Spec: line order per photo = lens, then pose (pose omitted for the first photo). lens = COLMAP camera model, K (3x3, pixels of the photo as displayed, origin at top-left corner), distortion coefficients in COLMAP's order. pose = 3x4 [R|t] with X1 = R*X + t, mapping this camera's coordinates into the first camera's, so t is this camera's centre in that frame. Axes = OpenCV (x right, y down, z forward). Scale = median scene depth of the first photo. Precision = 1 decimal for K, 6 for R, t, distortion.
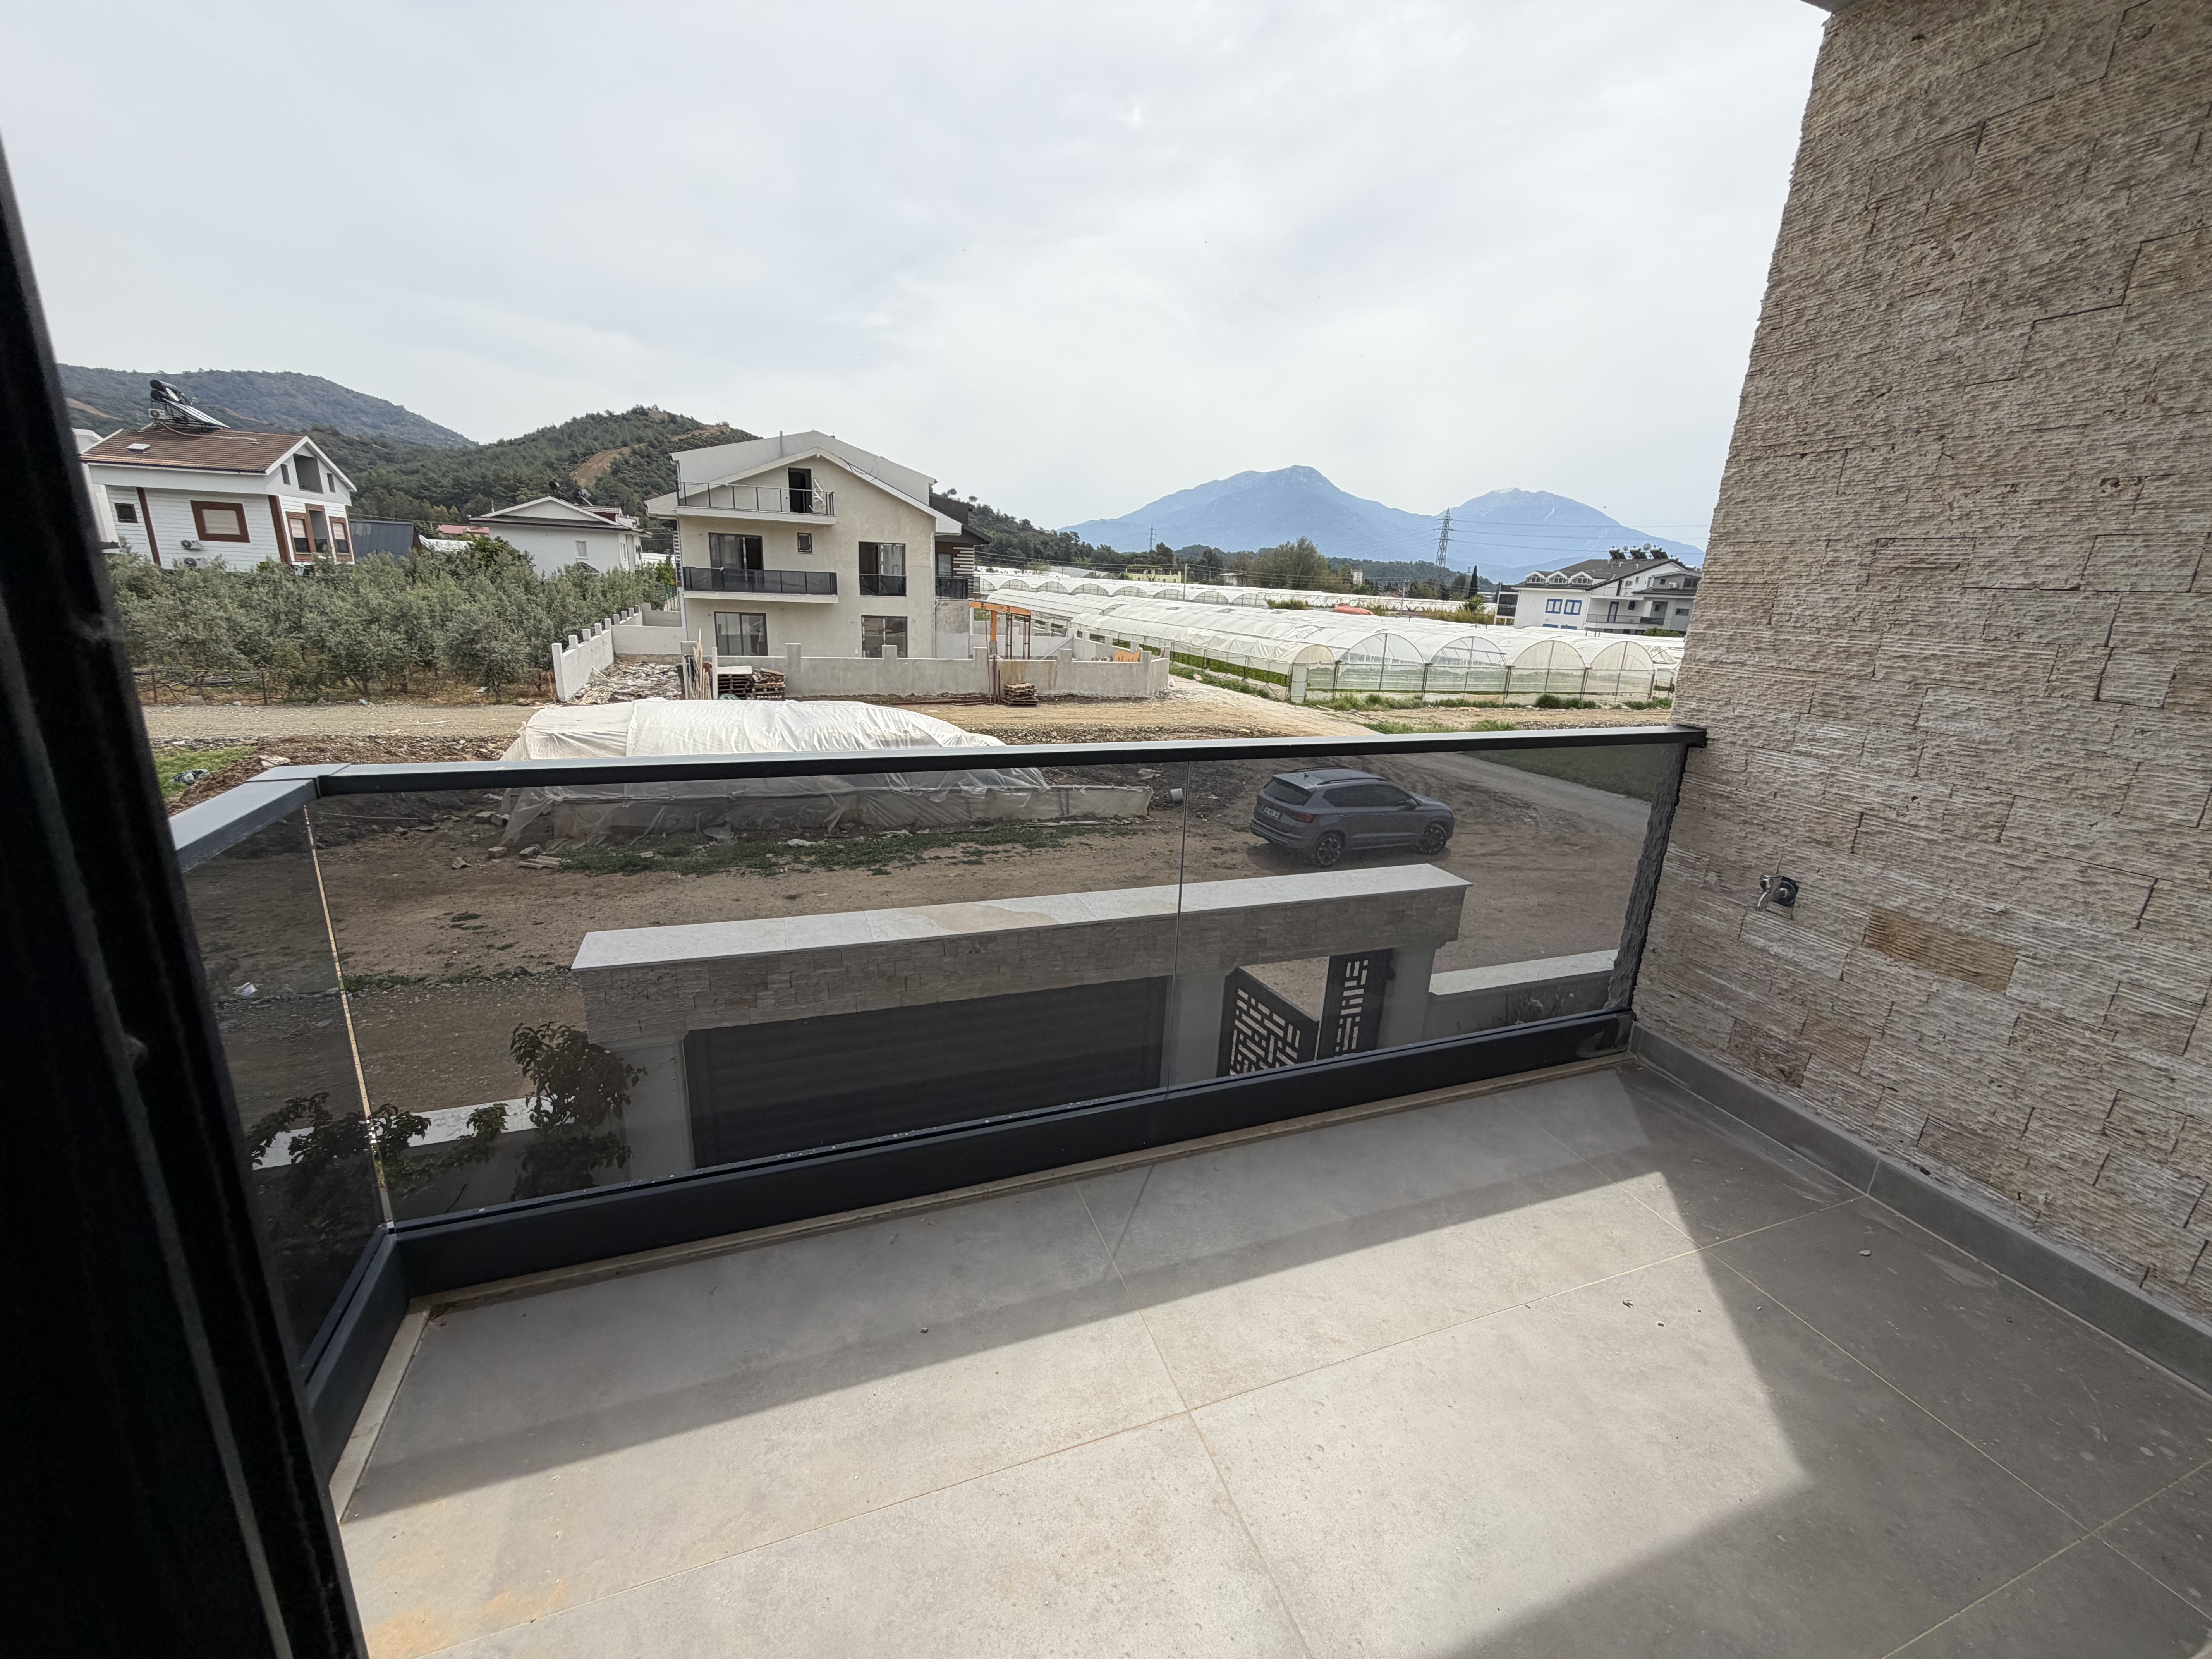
lens RADIAL K [[880.1, 0, 1098.7], [0, 880.1, 830.0], [0, 0, 1]] dist [0.000426, 0.000372]
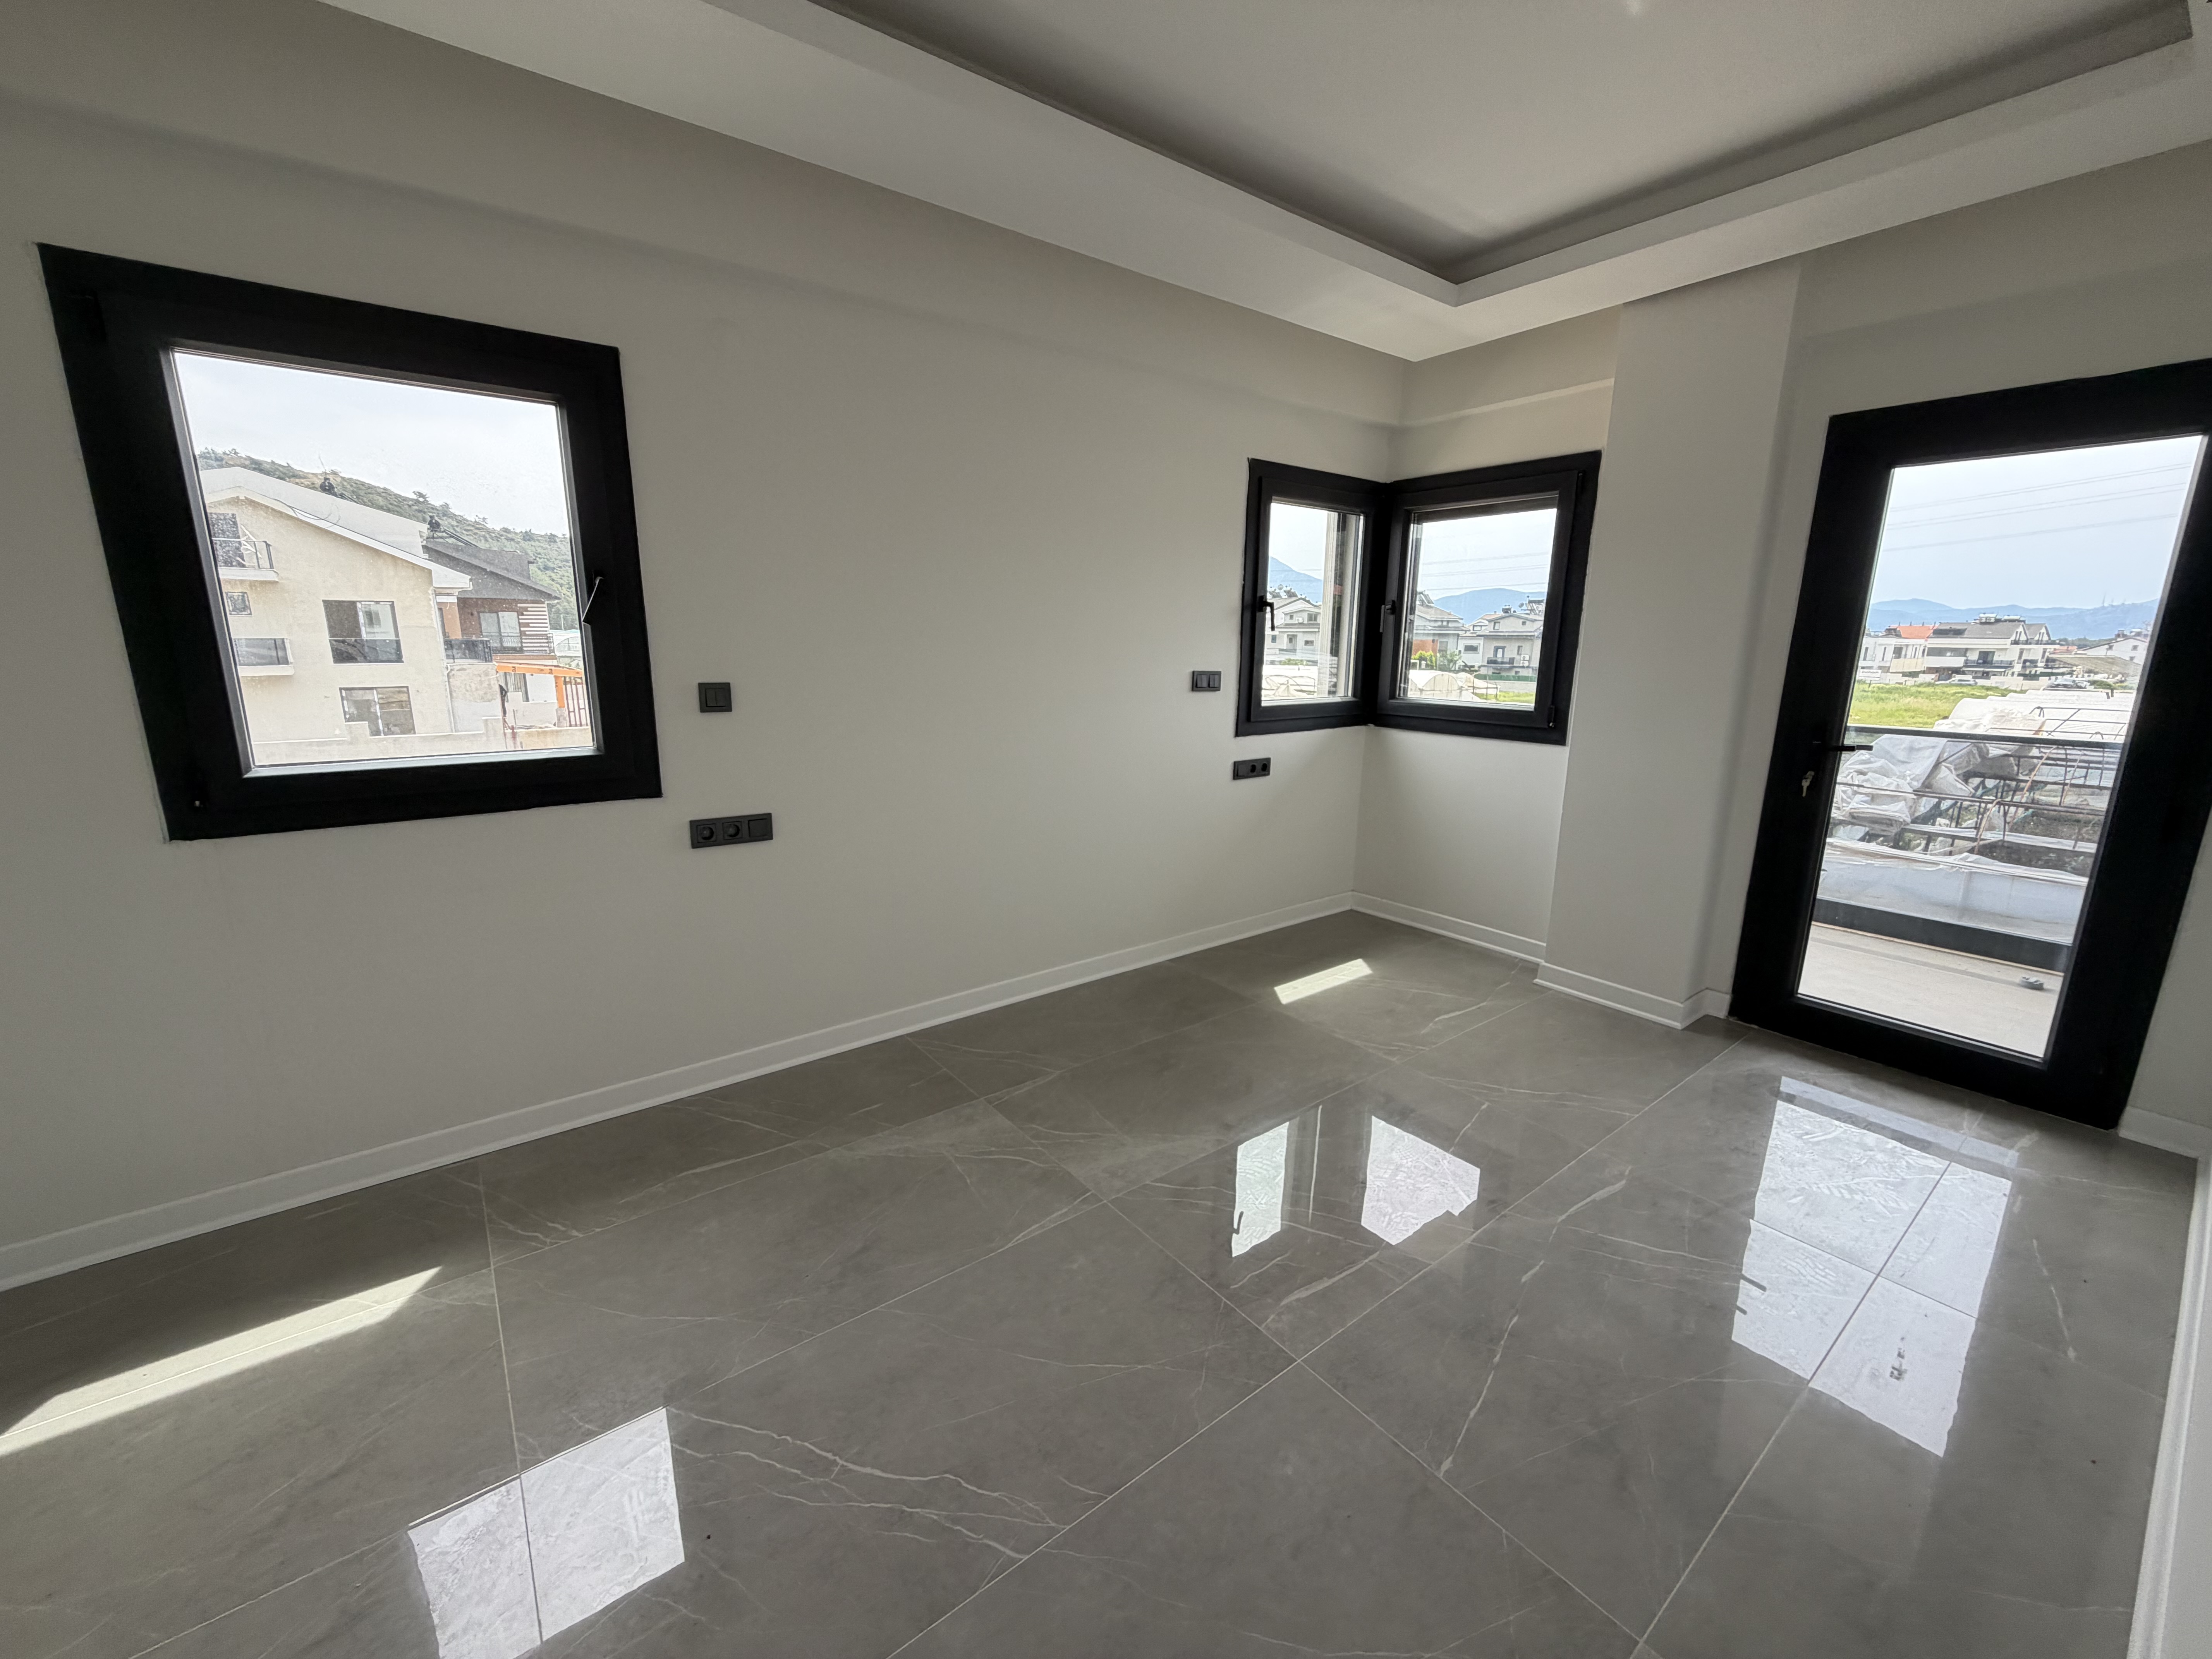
lens RADIAL K [[880.1, 0, 1098.7], [0, 880.1, 830.0], [0, 0, 1]] dist [0.000426, 0.000372]
pose [[0.955520, -0.100211, 0.277379, 0.070668], [0.114870, 0.992688, -0.037072, 0.000179], [-0.271636, 0.067286, 0.960045, 0.010655]]
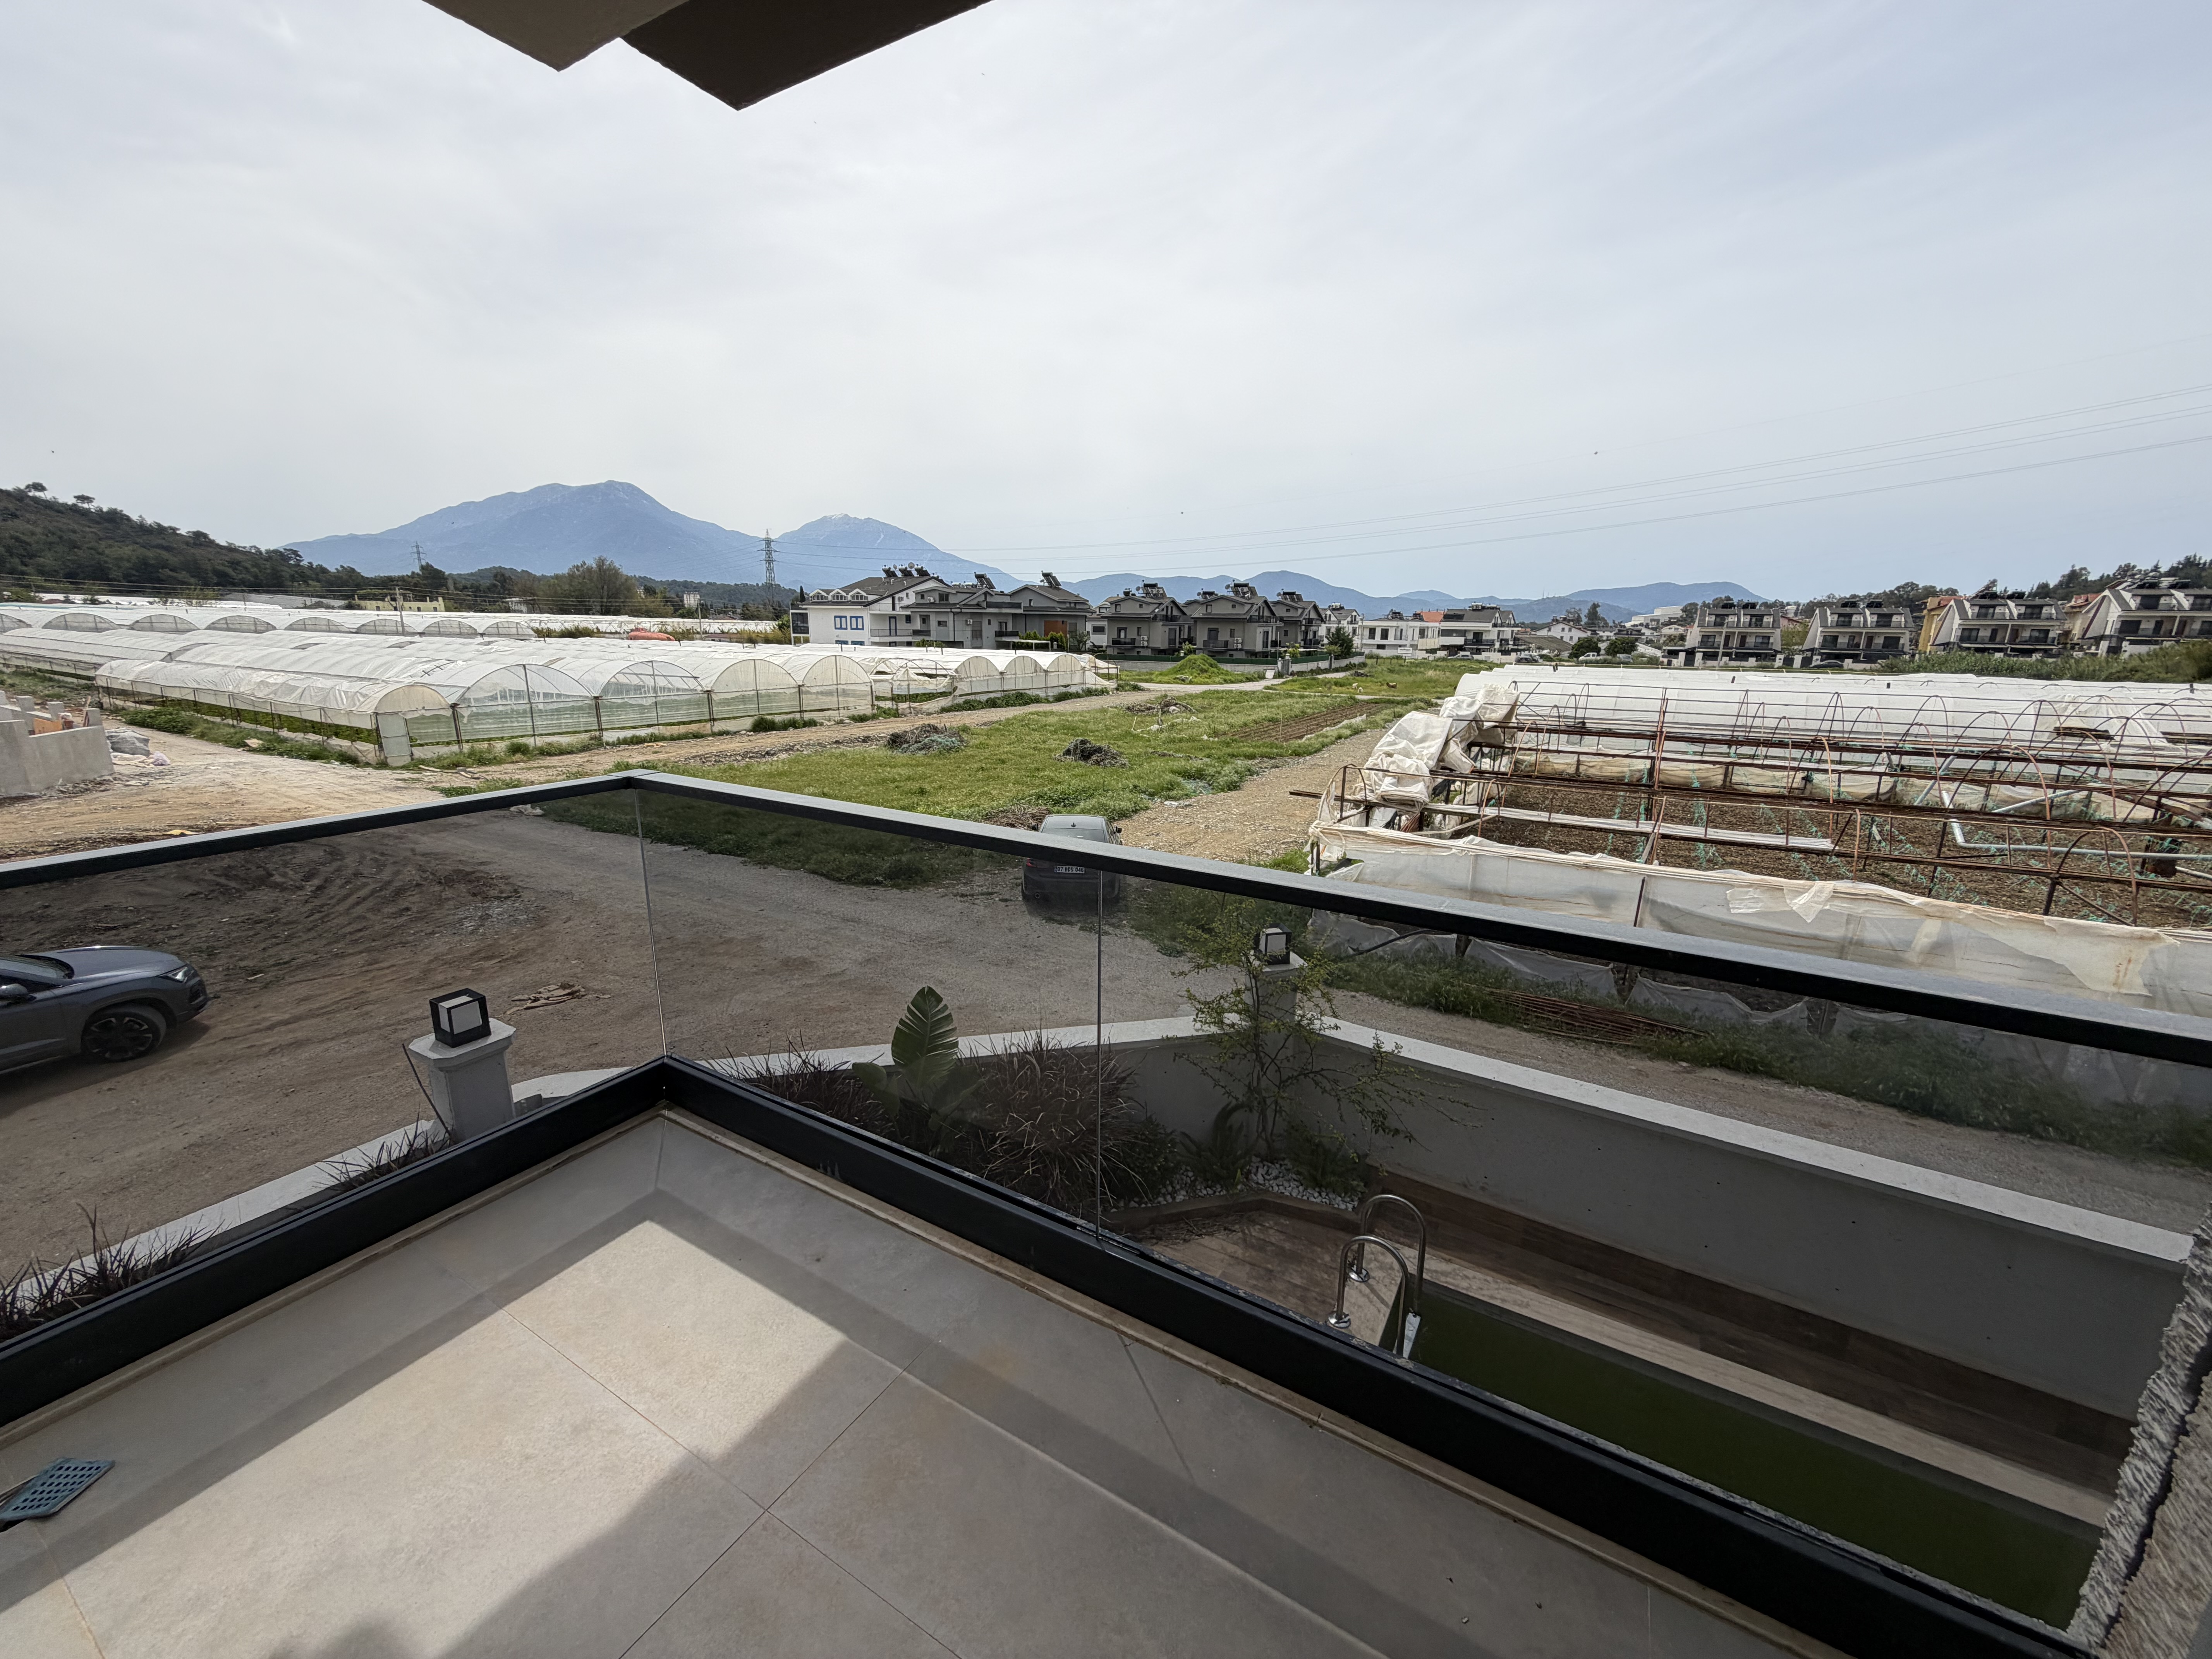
lens RADIAL K [[879.7, 0, 1100.3], [0, 879.7, 829.5], [0, 0, 1]] dist [0.001453, 0.000046]
pose [[0.777450, -0.179391, 0.602818, 0.109064], [0.193606, 0.980180, 0.041997, -0.004063], [-0.598404, 0.084059, 0.796773, 0.030663]]
